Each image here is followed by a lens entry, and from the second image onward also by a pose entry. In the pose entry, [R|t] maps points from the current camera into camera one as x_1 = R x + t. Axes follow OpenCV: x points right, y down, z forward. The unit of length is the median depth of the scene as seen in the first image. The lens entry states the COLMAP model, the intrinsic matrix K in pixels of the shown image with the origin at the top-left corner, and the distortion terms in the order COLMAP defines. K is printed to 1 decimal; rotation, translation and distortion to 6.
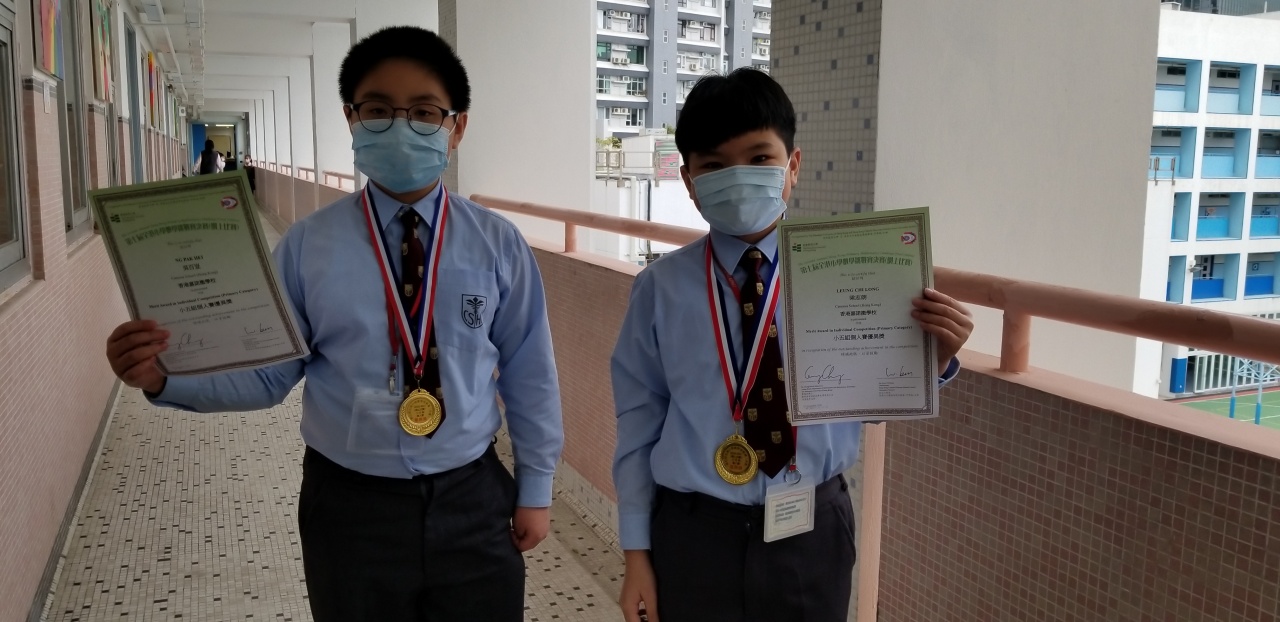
lens RADIAL K [[1041.5, 0, 641.8], [0, 1041.5, 264.2], [0, 0, 1]] dist [-0.007923, -0.015315]
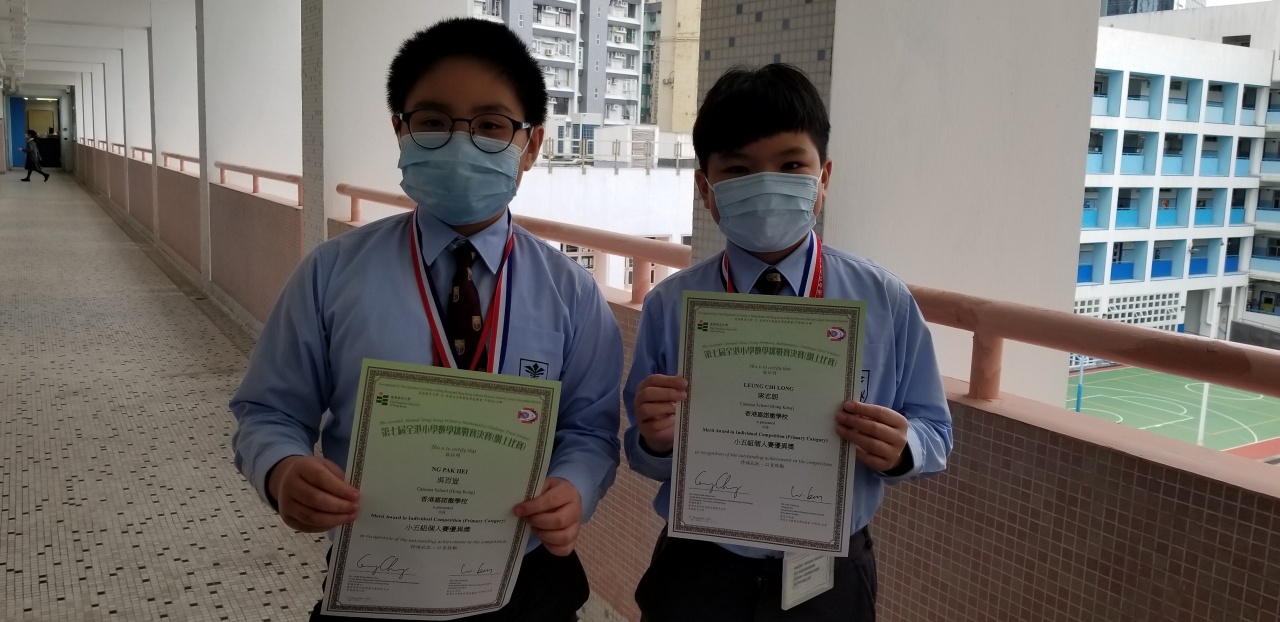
lens RADIAL K [[1041.5, 0, 641.8], [0, 1041.5, 264.2], [0, 0, 1]] dist [-0.007923, -0.015315]
pose [[0.989967, 0.006645, 0.141142, -0.061128], [-0.008399, 0.999895, 0.011836, -0.019802], [-0.141048, -0.012903, 0.989919, 0.100529]]
